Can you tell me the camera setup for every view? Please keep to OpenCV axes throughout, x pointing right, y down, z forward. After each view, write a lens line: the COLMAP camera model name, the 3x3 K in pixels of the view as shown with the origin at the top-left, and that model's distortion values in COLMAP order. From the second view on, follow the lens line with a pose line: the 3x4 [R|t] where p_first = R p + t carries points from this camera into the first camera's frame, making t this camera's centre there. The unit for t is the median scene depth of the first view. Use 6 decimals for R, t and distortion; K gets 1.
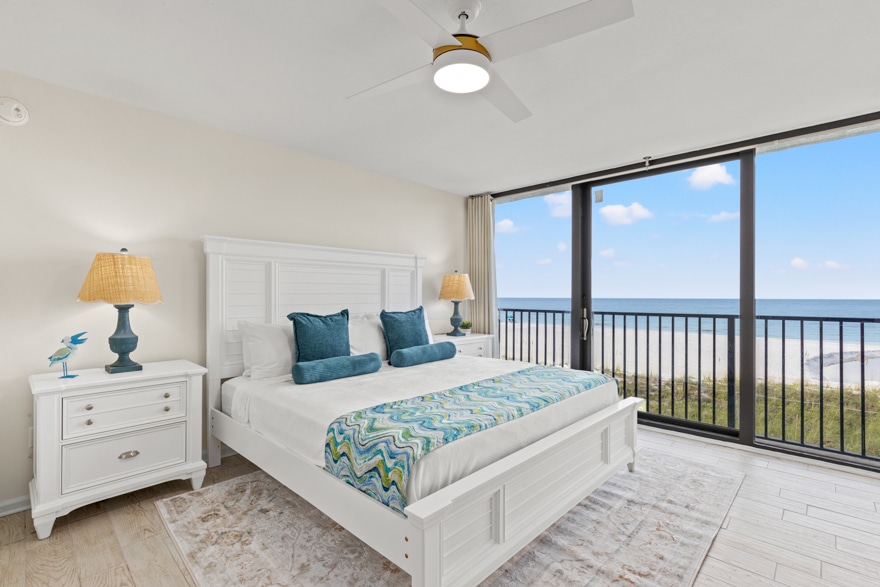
lens RADIAL K [[419.7, 0, 437.0], [0, 419.7, 293.9], [0, 0, 1]] dist [-0.000506, 0.000281]
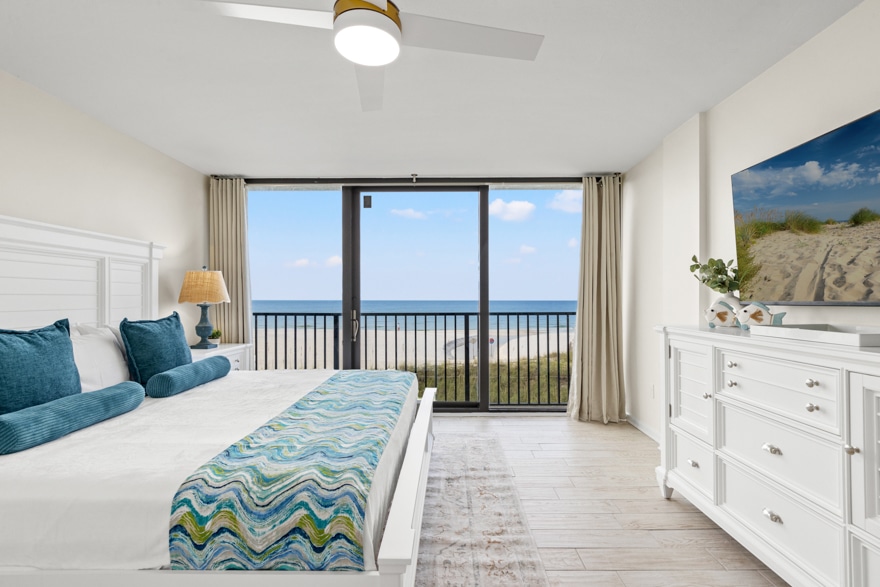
lens RADIAL K [[419.7, 0, 449.4], [0, 419.7, 298.0], [0, 0, 1]] dist [-0.000506, 0.000281]
pose [[0.711325, -0.001718, 0.702862, -0.276374], [-0.001393, 0.999992, 0.003854, 0.001572], [-0.702862, -0.003720, 0.711316, 0.163528]]
